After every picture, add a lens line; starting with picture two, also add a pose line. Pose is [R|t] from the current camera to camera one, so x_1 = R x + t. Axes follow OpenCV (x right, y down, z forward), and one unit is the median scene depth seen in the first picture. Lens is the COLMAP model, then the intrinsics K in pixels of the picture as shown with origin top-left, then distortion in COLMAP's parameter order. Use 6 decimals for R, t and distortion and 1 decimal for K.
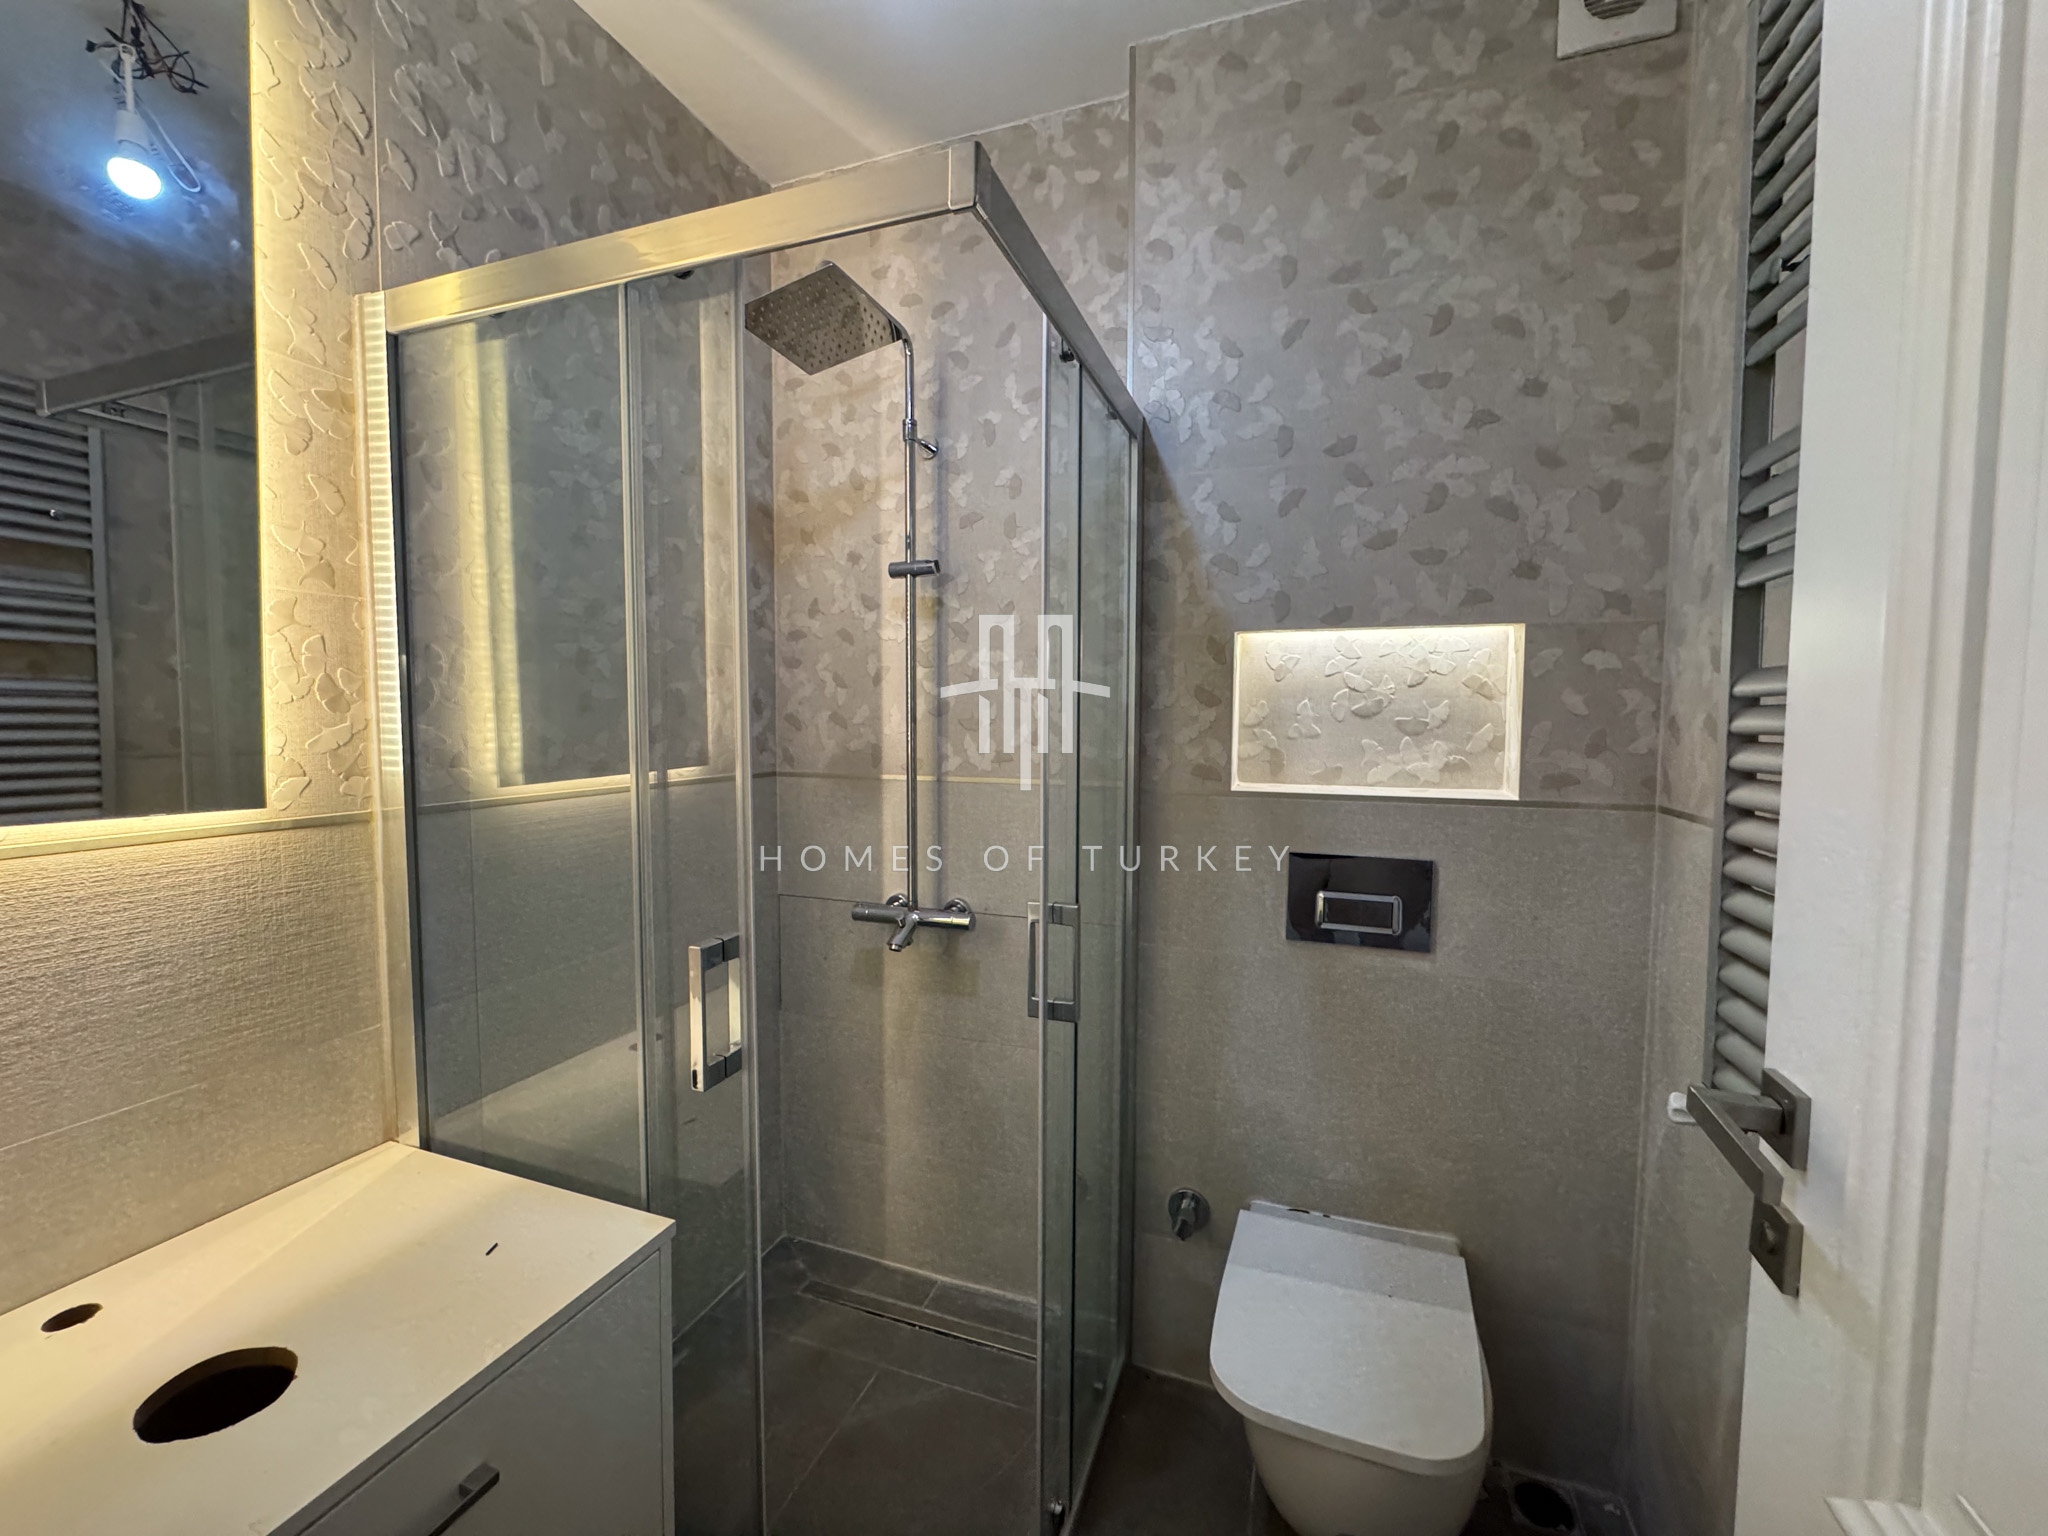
lens RADIAL K [[821.5, 0, 1026.7], [0, 821.5, 765.3], [0, 0, 1]] dist [0.001510, -0.000086]
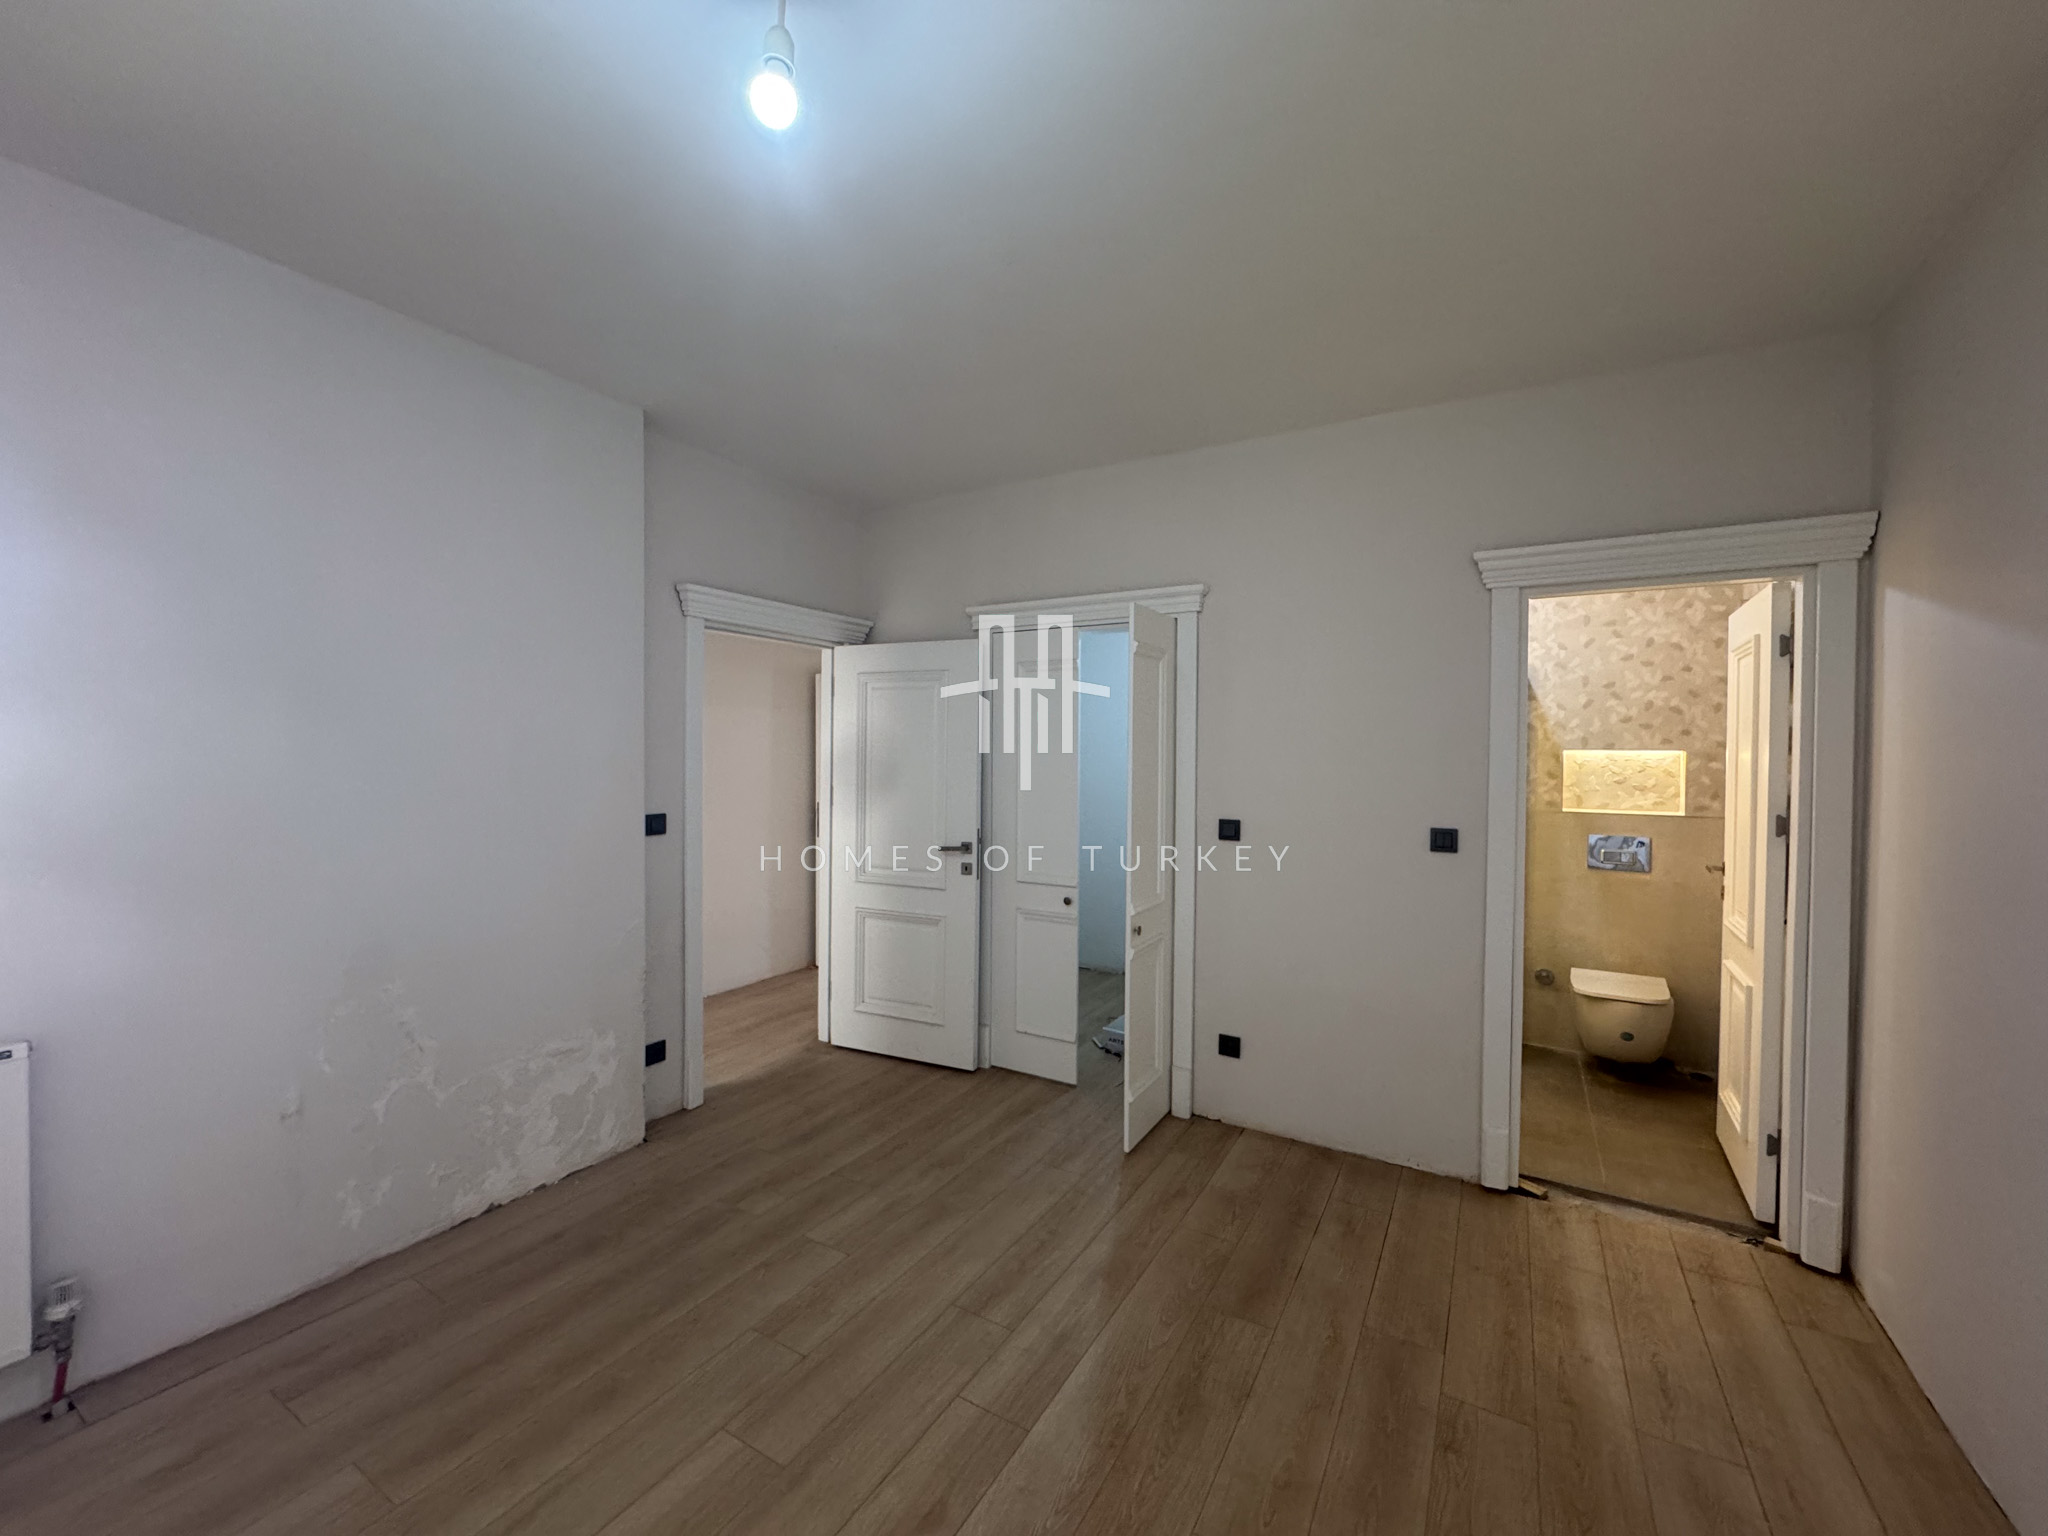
lens RADIAL K [[821.5, 0, 1021.4], [0, 821.5, 769.8], [0, 0, 1]] dist [0.001510, -0.000086]
pose [[0.982116, 0.007467, -0.188128, -1.020353], [-0.015591, 0.999007, -0.041740, 0.038433], [0.187630, 0.043927, 0.981257, -2.036019]]
